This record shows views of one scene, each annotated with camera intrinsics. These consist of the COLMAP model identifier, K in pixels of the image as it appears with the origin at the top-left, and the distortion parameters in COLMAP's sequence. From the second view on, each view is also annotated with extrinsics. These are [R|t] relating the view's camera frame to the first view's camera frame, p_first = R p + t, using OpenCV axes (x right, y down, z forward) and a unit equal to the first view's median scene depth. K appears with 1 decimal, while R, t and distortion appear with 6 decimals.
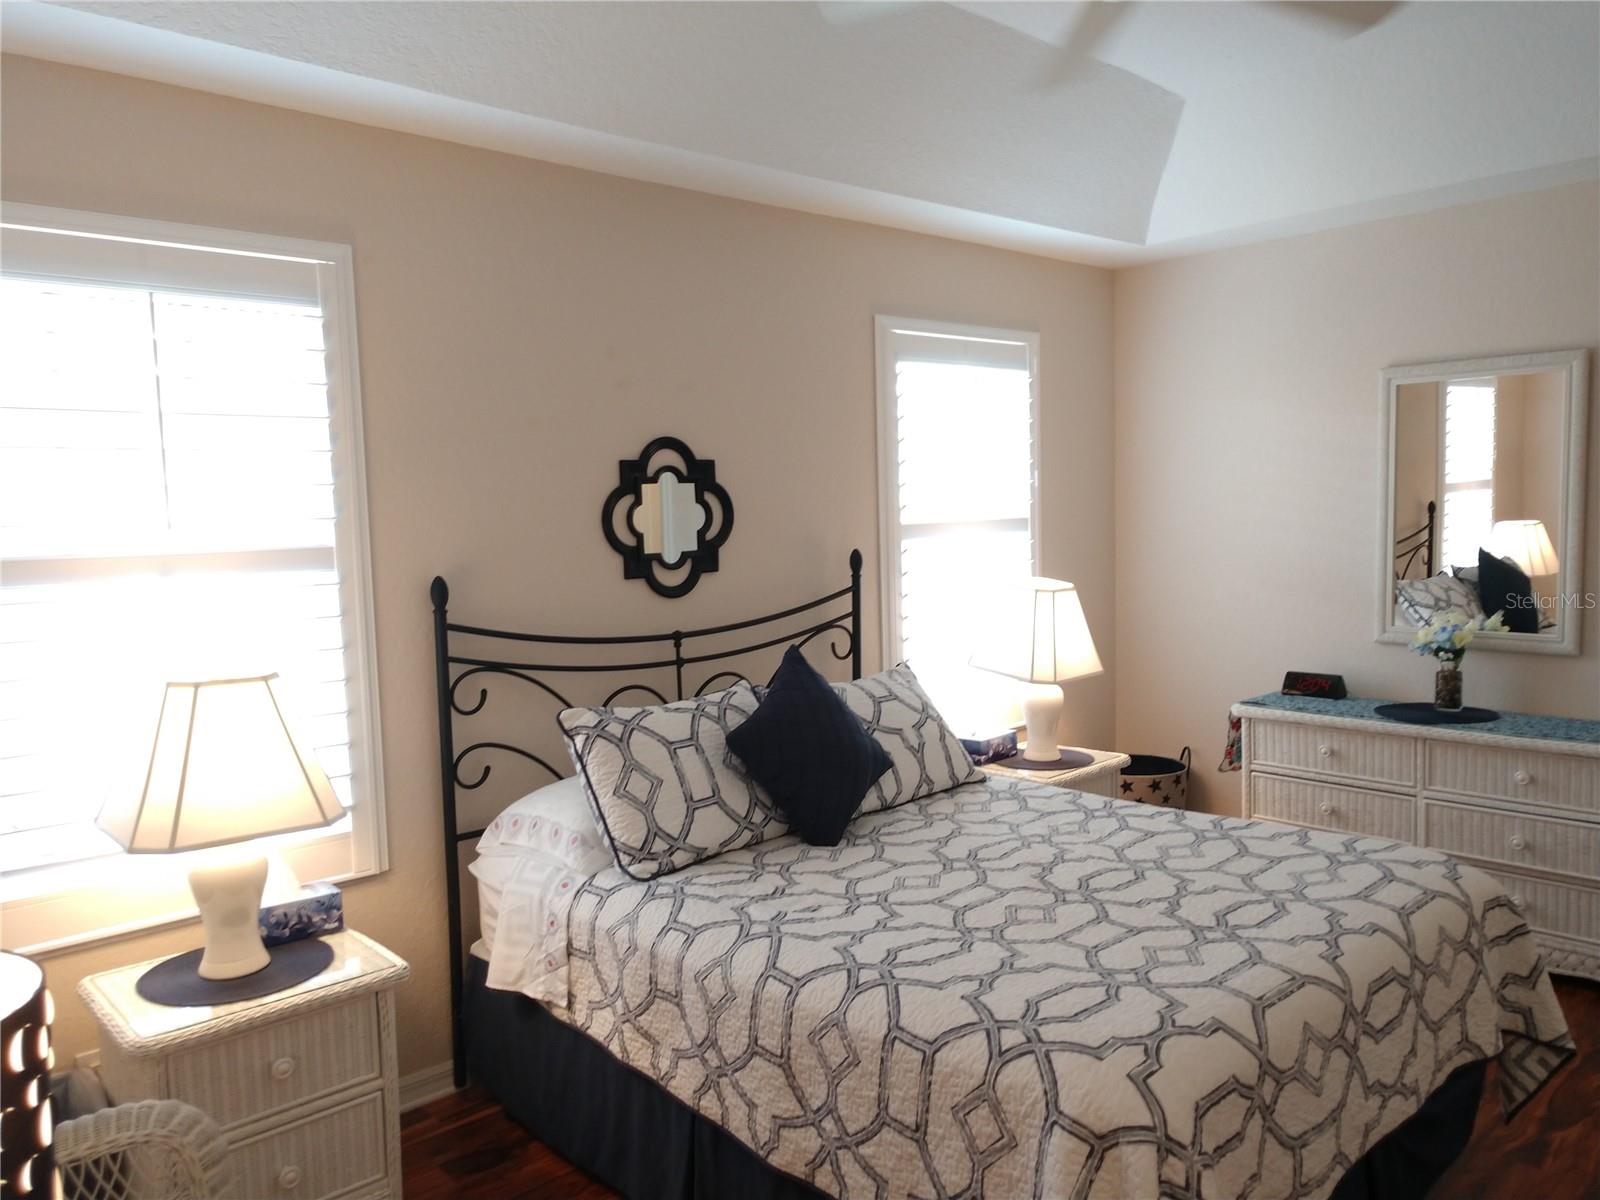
lens RADIAL K [[1225.0, 0, 801.9], [0, 1225.0, 608.3], [0, 0, 1]] dist [0.014278, 0.013261]
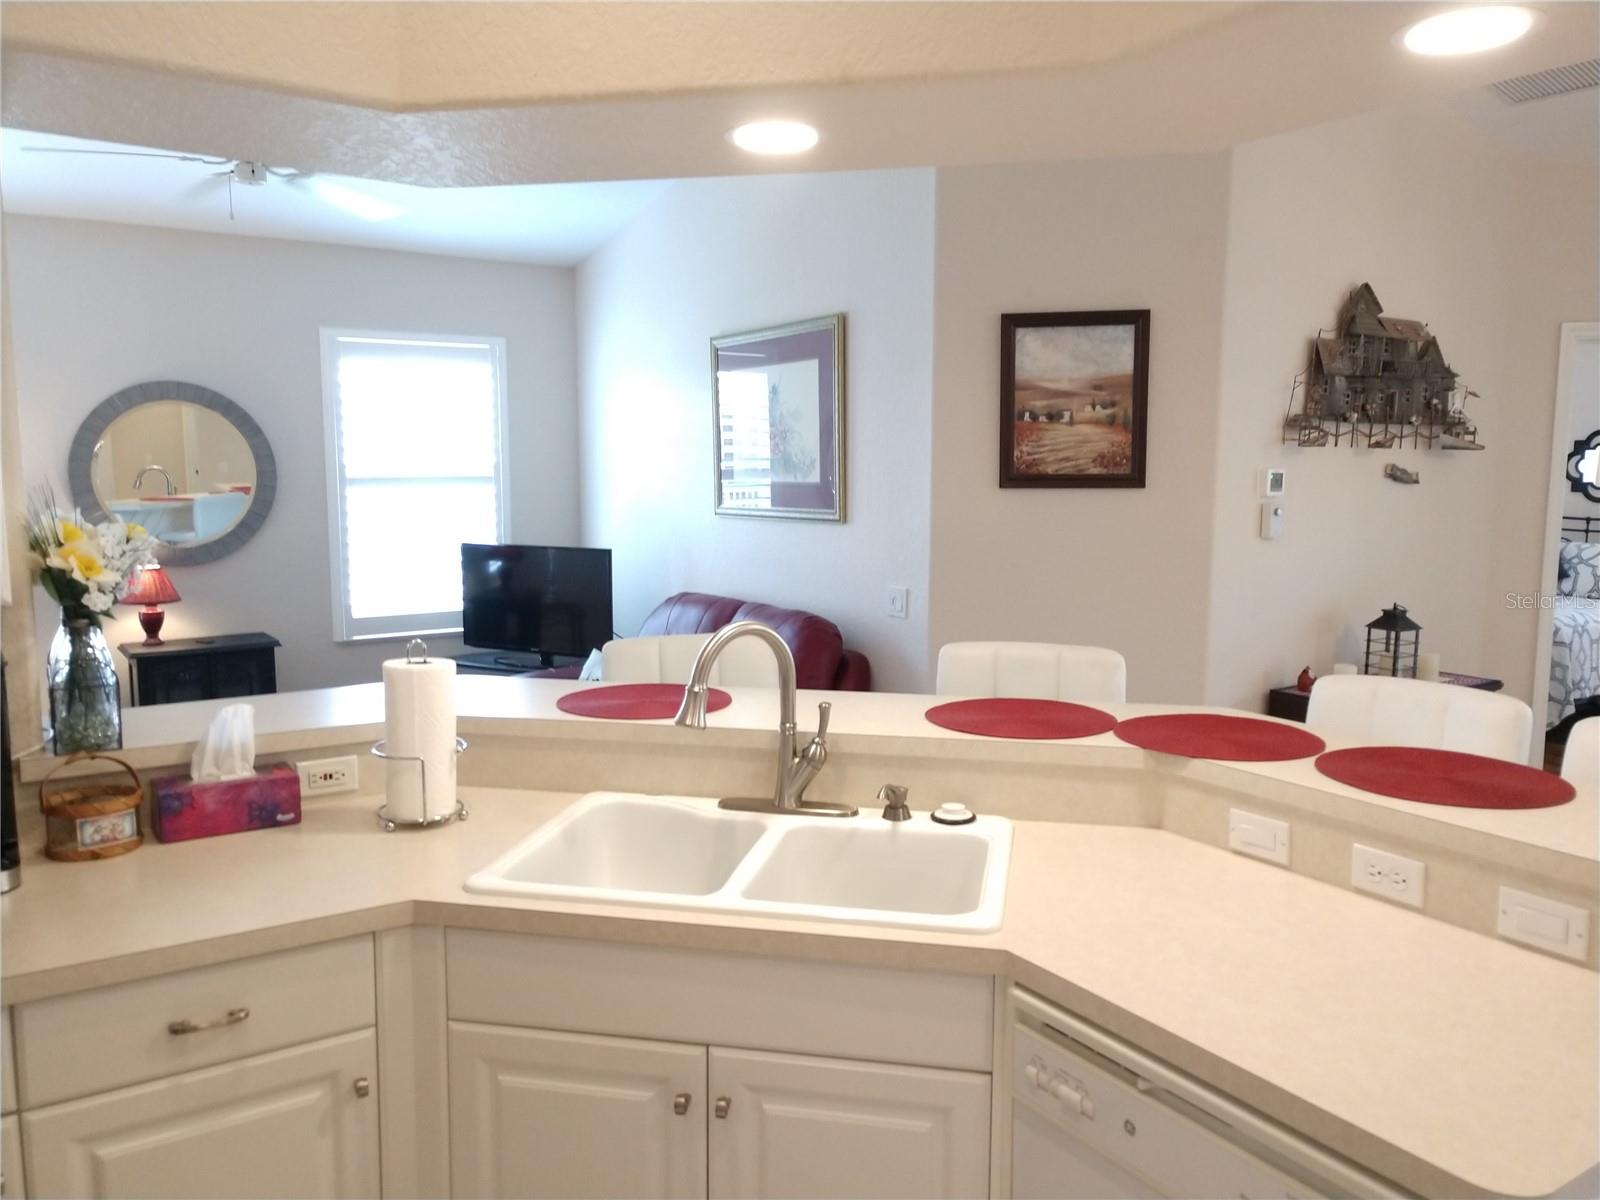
lens RADIAL K [[1215.7, 0, 796.3], [0, 1215.7, 603.2], [0, 0, 1]] dist [-0.003940, 0.054834]
pose [[-0.171856, 0.144112, -0.974524, 2.369075], [-0.086965, 0.983160, 0.160725, -0.060992], [0.981276, 0.112371, -0.156429, -0.050057]]
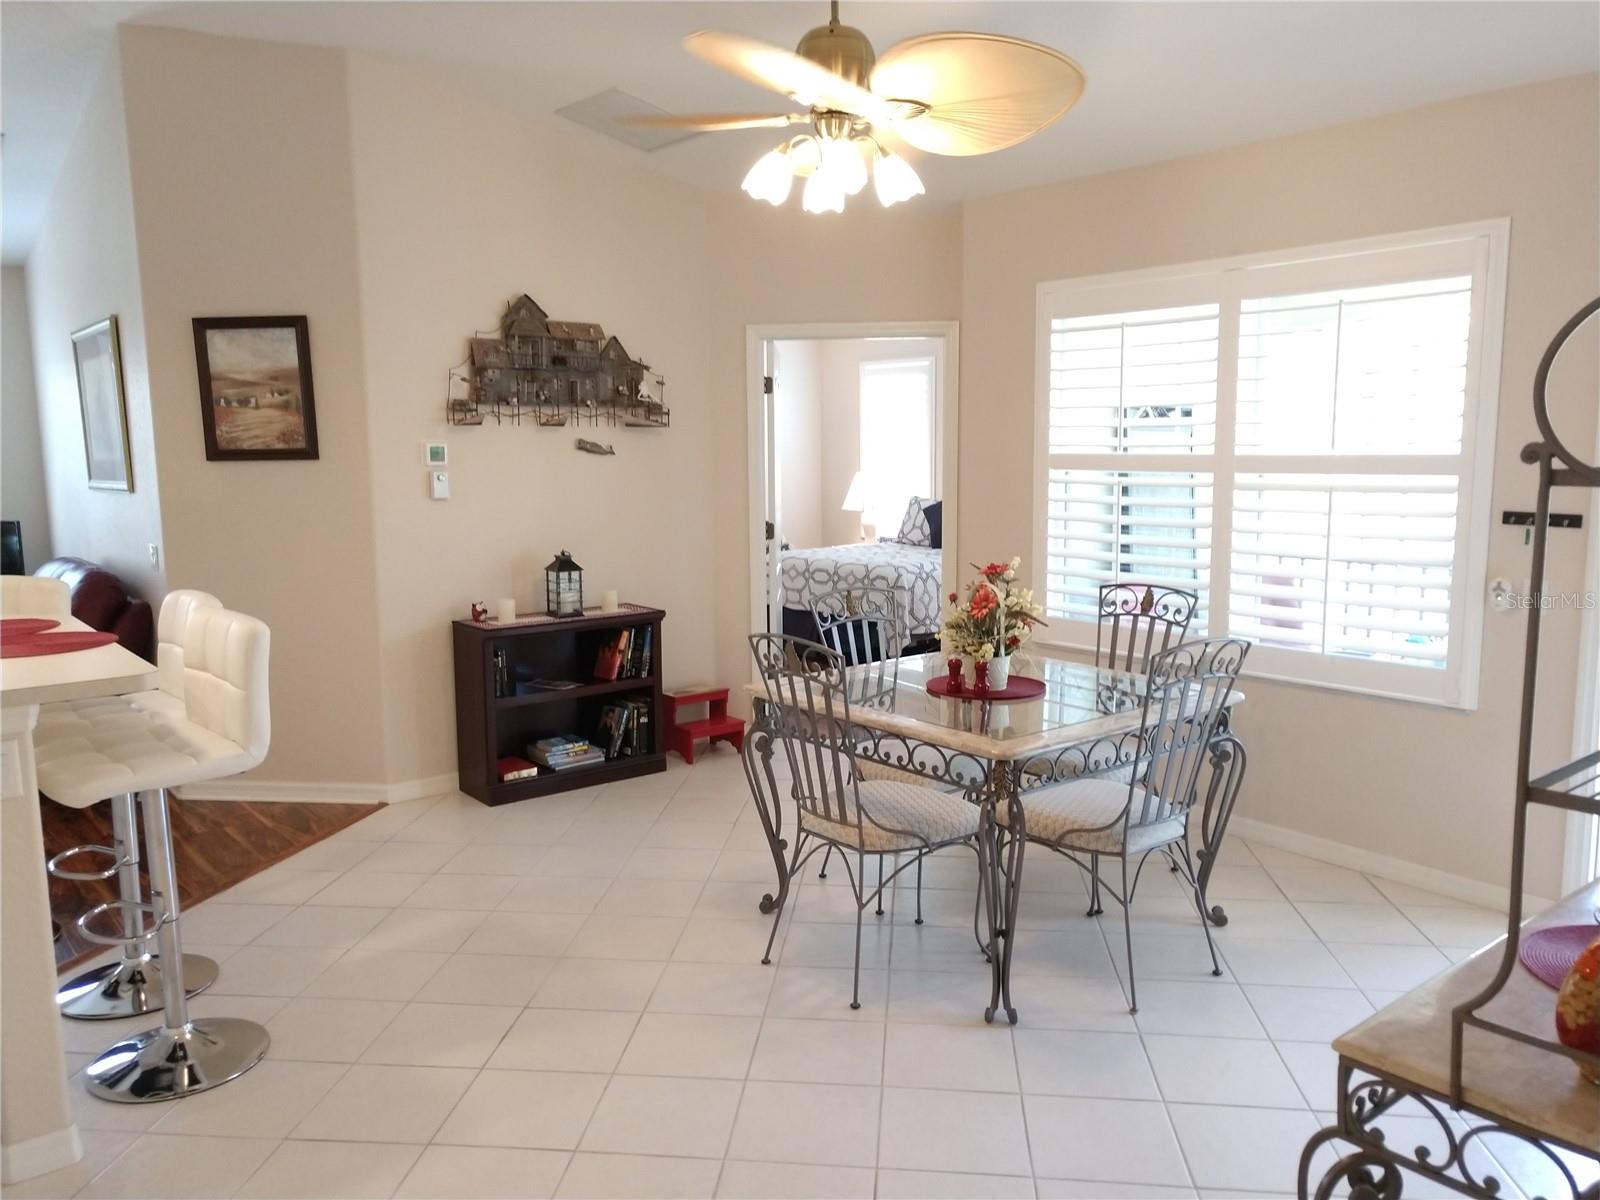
lens RADIAL K [[1225.0, 0, 801.9], [0, 1225.0, 608.3], [0, 0, 1]] dist [0.014278, 0.013261]
pose [[-0.063662, 0.164911, -0.984252, 2.580876], [-0.080369, 0.982202, 0.169766, -0.128820], [0.994730, 0.089911, -0.049275, 0.710342]]
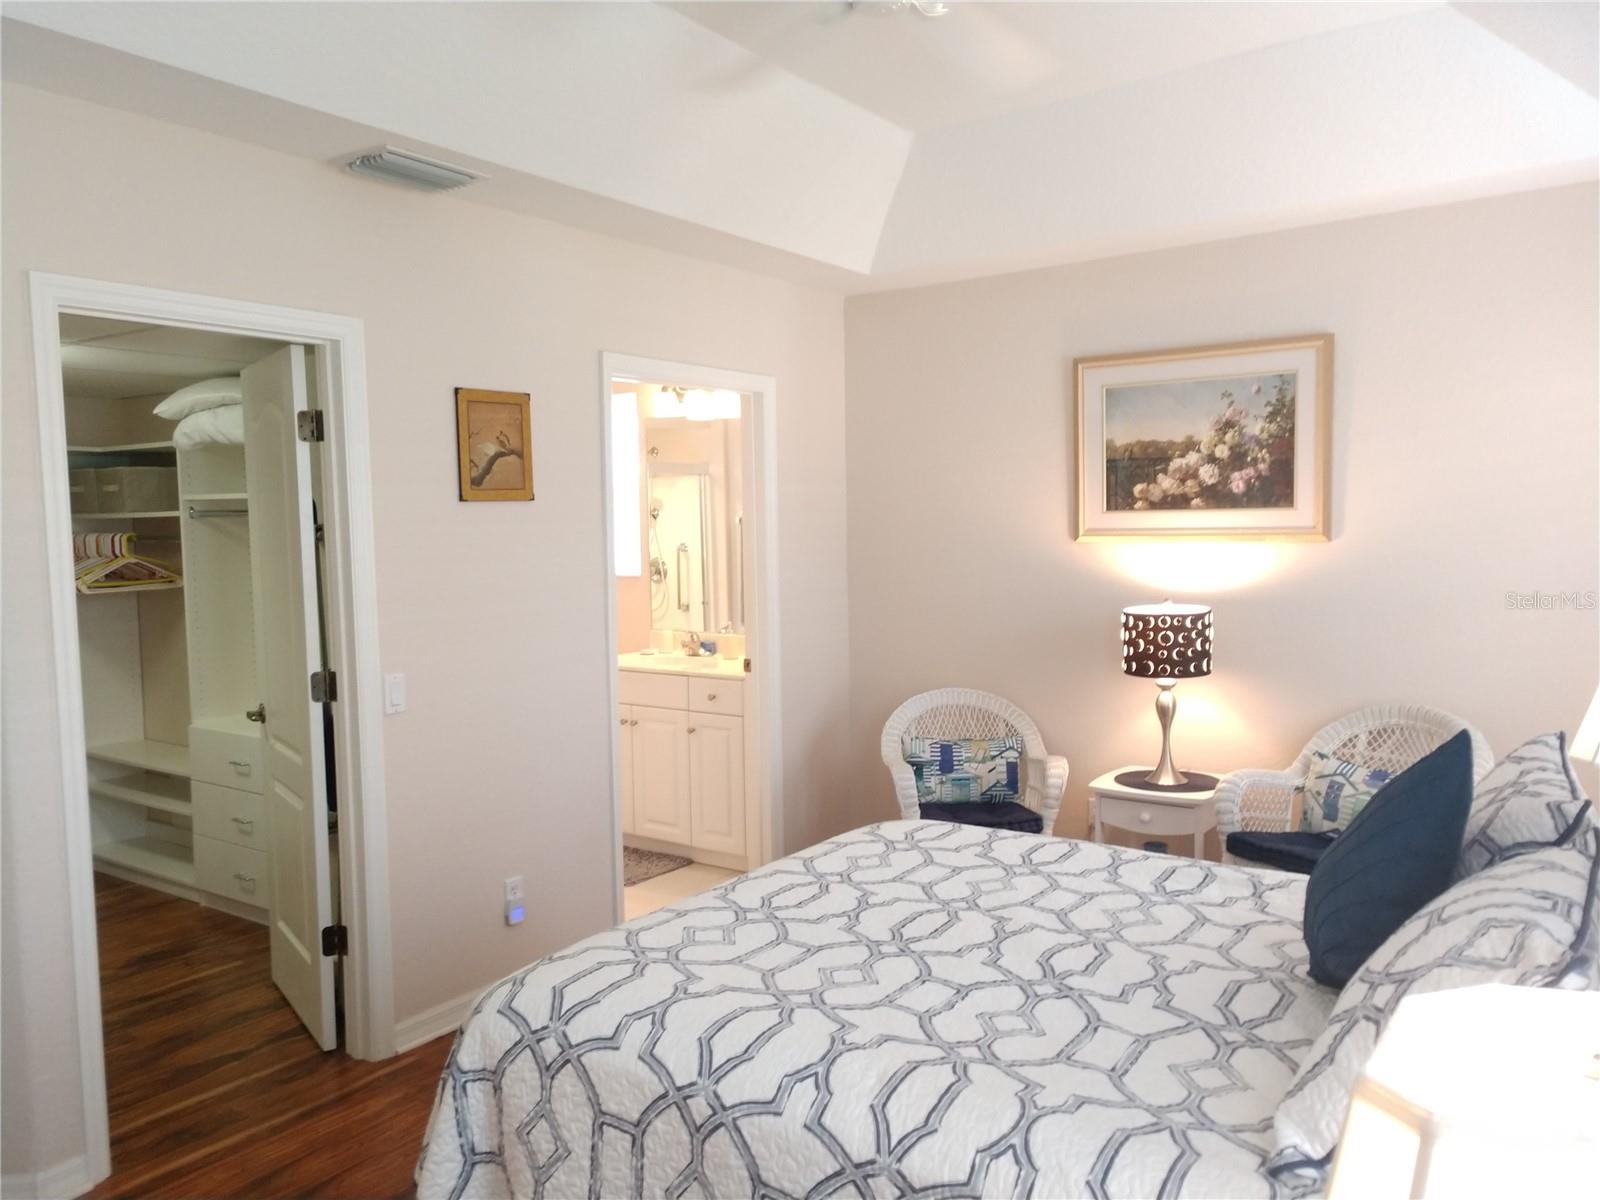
lens RADIAL K [[1225.0, 0, 801.9], [0, 1225.0, 608.3], [0, 0, 1]] dist [0.014278, 0.013261]
pose [[-0.978485, 0.057020, -0.198282, 0.376279], [0.024062, 0.986031, 0.164814, -0.120090], [0.204910, 0.156497, -0.966189, 1.356326]]
